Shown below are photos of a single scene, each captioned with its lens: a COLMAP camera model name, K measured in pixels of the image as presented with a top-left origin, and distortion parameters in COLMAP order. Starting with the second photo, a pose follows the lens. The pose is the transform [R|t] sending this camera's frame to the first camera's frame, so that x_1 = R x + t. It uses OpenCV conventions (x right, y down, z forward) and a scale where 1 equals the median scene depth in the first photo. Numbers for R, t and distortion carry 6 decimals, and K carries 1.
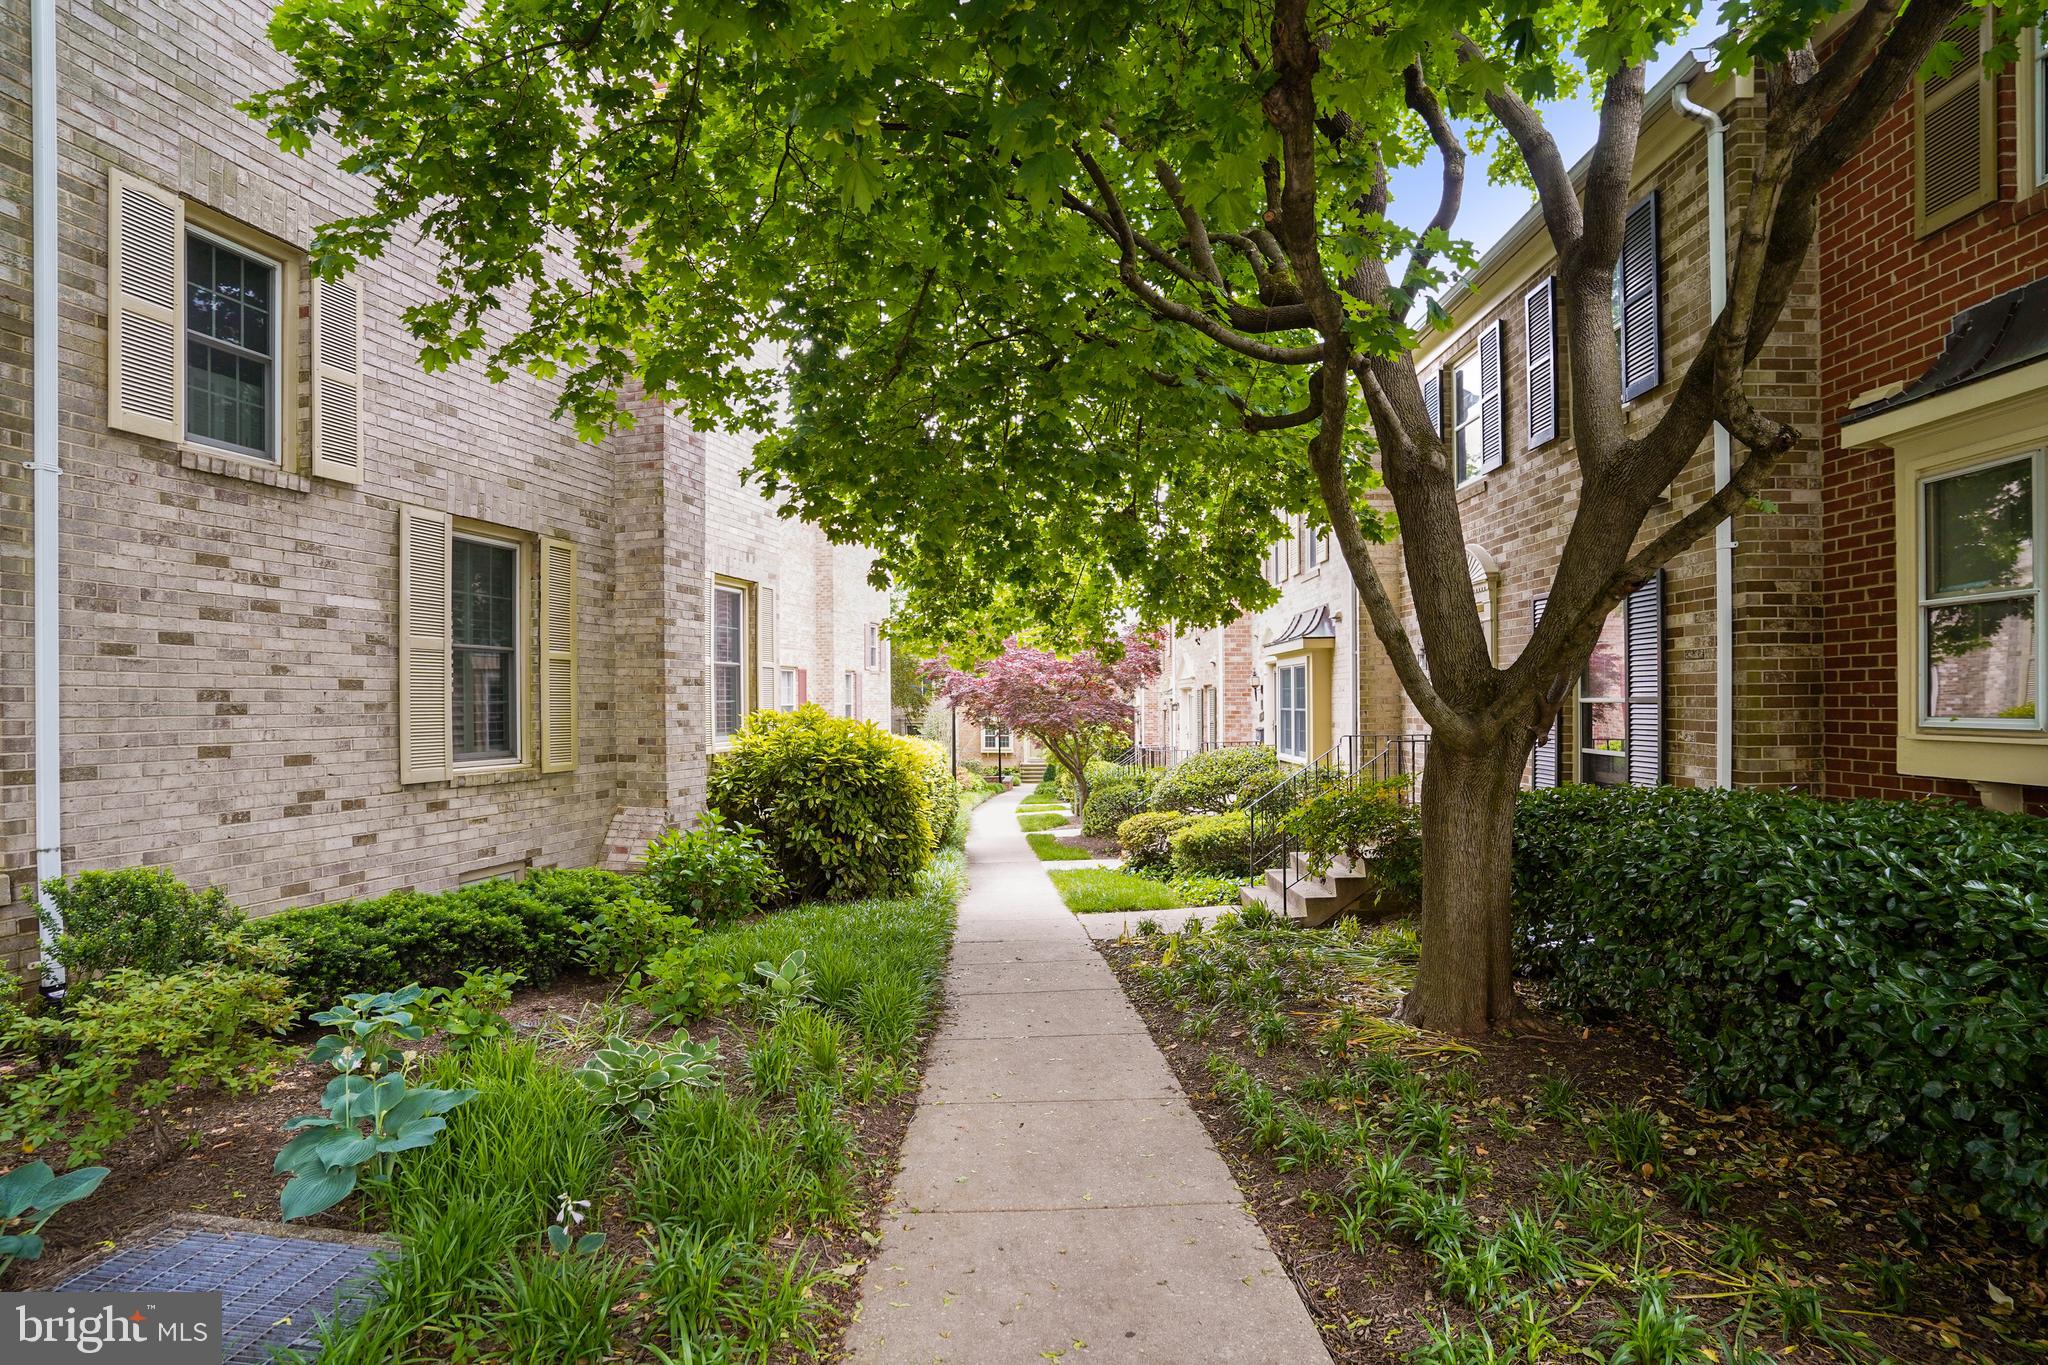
lens RADIAL K [[1032.0, 0, 1032.0], [0, 1032.0, 695.1], [0, 0, 1]] dist [-0.049318, 0.033886]
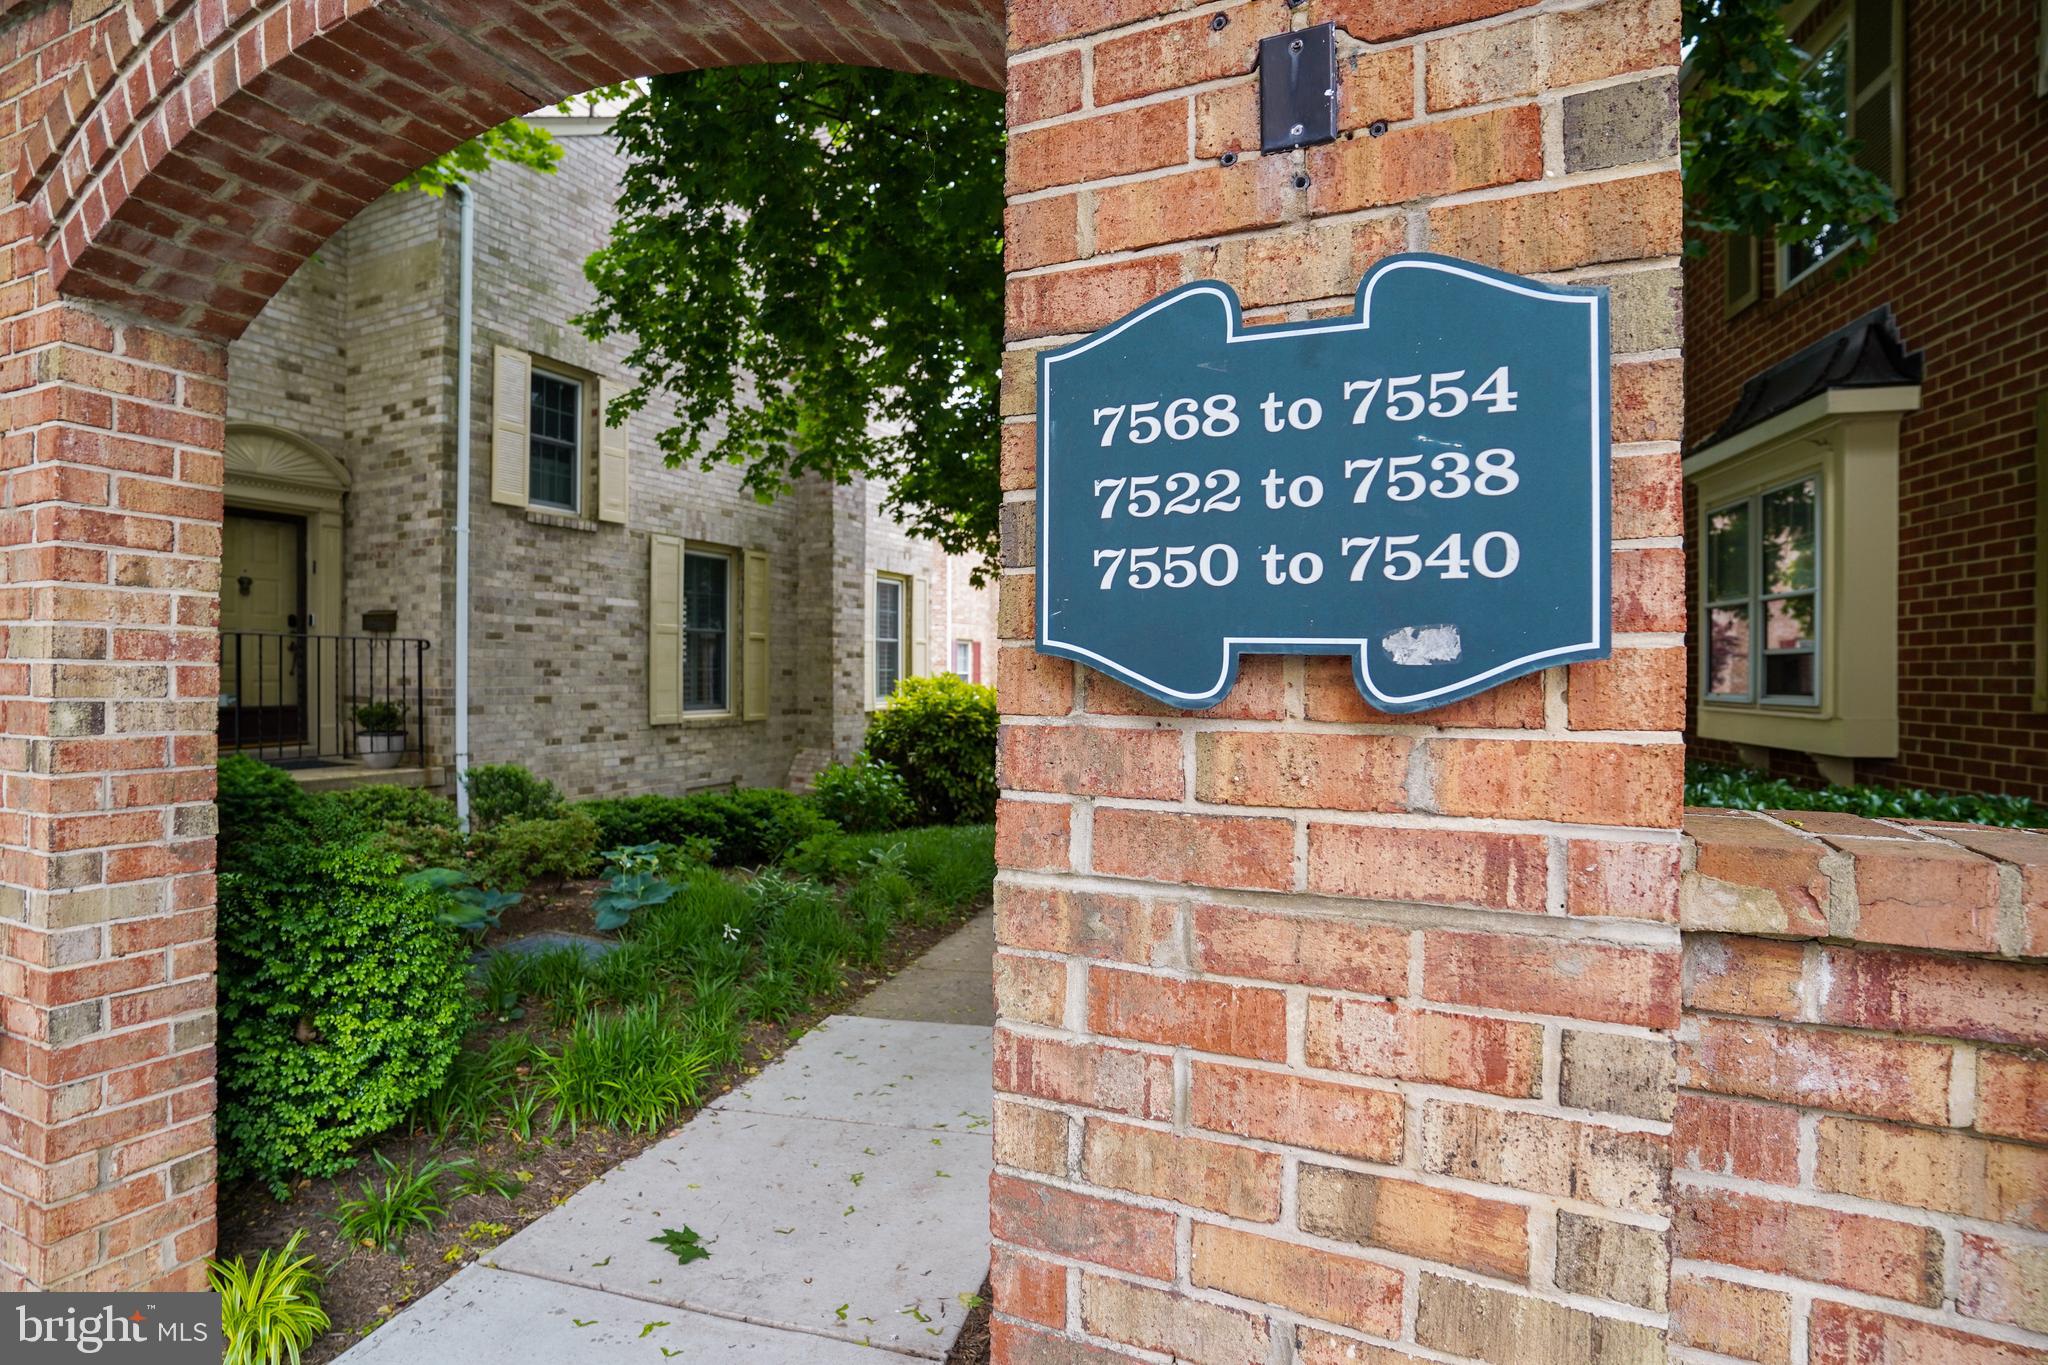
lens RADIAL K [[1006.9, 0, 1026.8], [0, 1006.9, 663.2], [0, 0, 1]] dist [0.000190, 0.000032]
pose [[0.981230, 0.009204, -0.192623, 0.214581], [-0.009468, 0.999955, -0.000449, -0.006347], [0.192610, 0.002264, 0.981273, -0.357953]]
